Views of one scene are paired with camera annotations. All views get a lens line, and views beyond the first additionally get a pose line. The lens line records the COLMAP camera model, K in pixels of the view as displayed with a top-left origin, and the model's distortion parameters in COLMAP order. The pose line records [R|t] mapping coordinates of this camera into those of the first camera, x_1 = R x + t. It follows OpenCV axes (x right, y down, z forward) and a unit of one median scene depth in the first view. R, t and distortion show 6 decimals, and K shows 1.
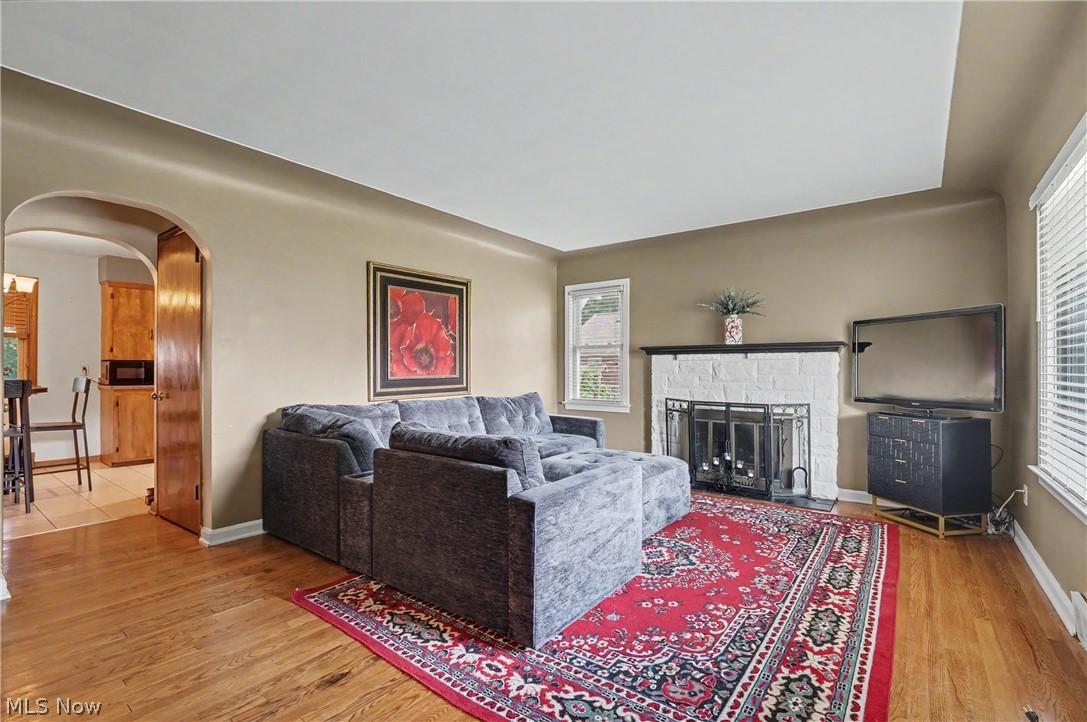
lens RADIAL K [[489.0, 0, 542.9], [0, 489.0, 364.7], [0, 0, 1]] dist [-0.004402, -0.000047]
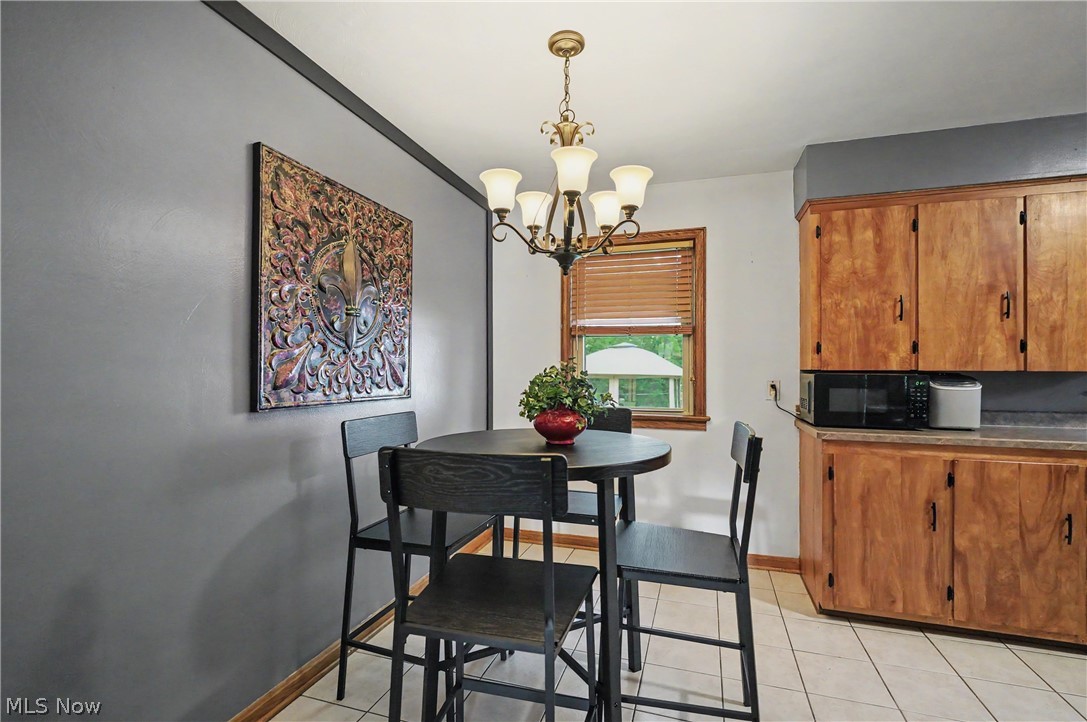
lens RADIAL K [[489.0, 0, 543.2], [0, 489.0, 366.8], [0, 0, 1]] dist [-0.004402, -0.000047]
pose [[0.330500, -0.009659, -0.943757, -0.530434], [0.000824, 0.999950, -0.009946, -0.008224], [0.943806, 0.002510, 0.330492, 0.596453]]
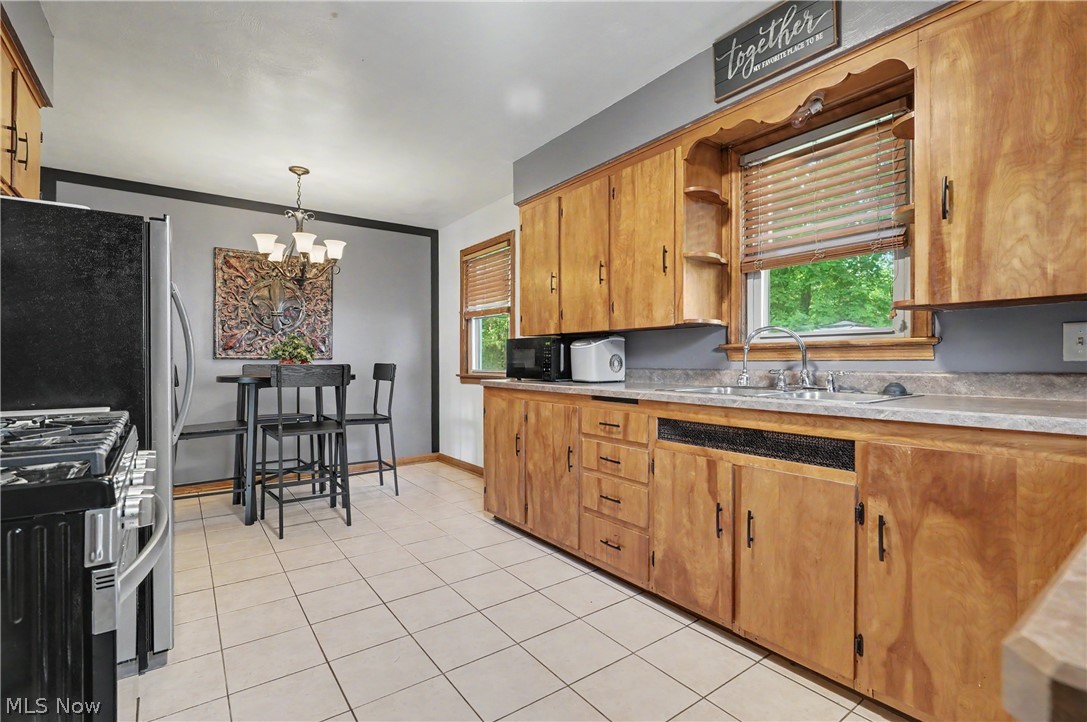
lens RADIAL K [[489.0, 0, 537.5], [0, 489.0, 361.8], [0, 0, 1]] dist [-0.004402, -0.000047]
pose [[-0.284423, -0.000075, -0.958699, -0.317600], [0.003239, 0.999994, -0.001040, 0.022291], [0.958693, -0.003401, -0.284422, 1.181093]]
